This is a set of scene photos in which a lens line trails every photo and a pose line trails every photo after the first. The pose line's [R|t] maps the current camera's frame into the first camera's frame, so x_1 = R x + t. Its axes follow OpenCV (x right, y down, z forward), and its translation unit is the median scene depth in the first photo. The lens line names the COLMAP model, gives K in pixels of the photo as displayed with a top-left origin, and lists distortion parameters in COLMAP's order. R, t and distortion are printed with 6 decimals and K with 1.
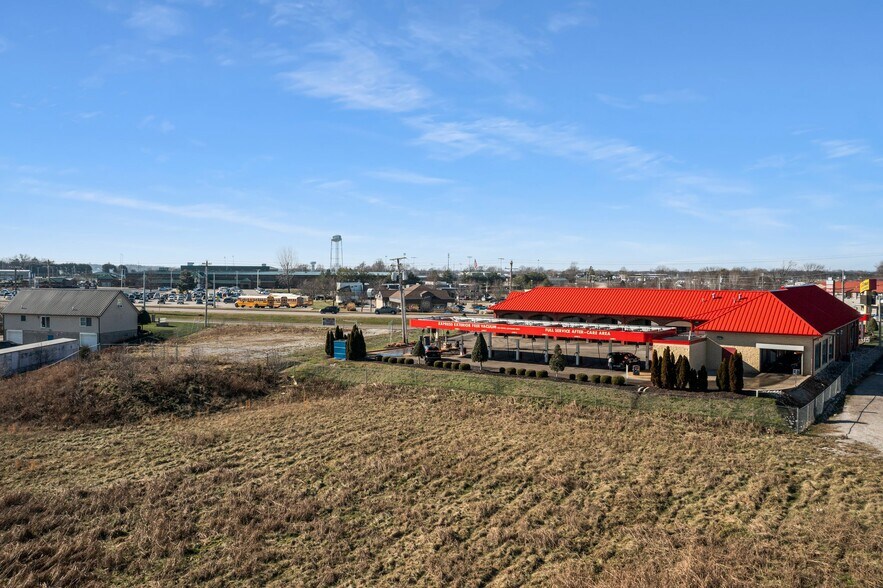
lens RADIAL K [[689.4, 0, 444.0], [0, 689.4, 296.4], [0, 0, 1]] dist [-0.012813, 0.001821]
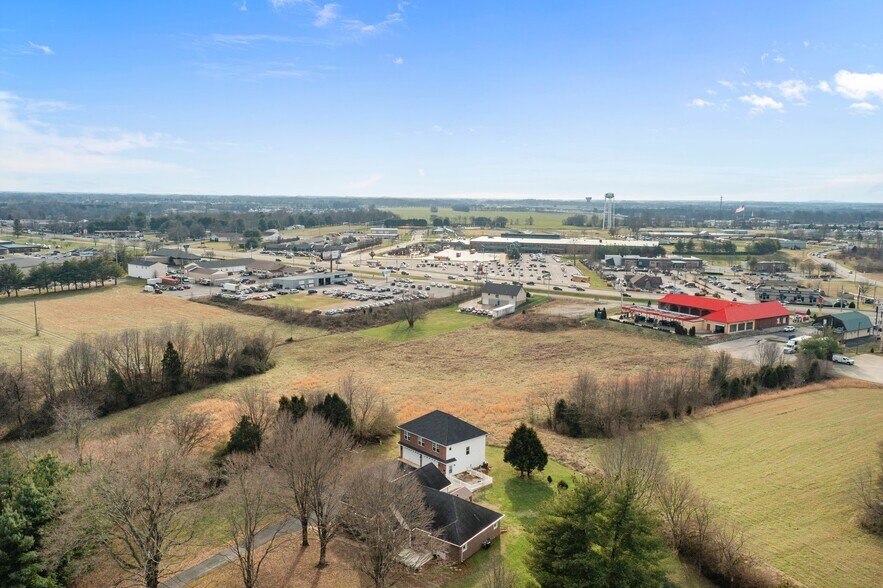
lens RADIAL K [[689.4, 0, 441.6], [0, 689.4, 293.9], [0, 0, 1]] dist [-0.012813, 0.001821]
pose [[0.922662, 0.054572, -0.381729, 0.415151], [-0.014630, 0.994176, 0.106767, -0.371799], [0.385333, -0.092925, 0.918087, -2.353575]]
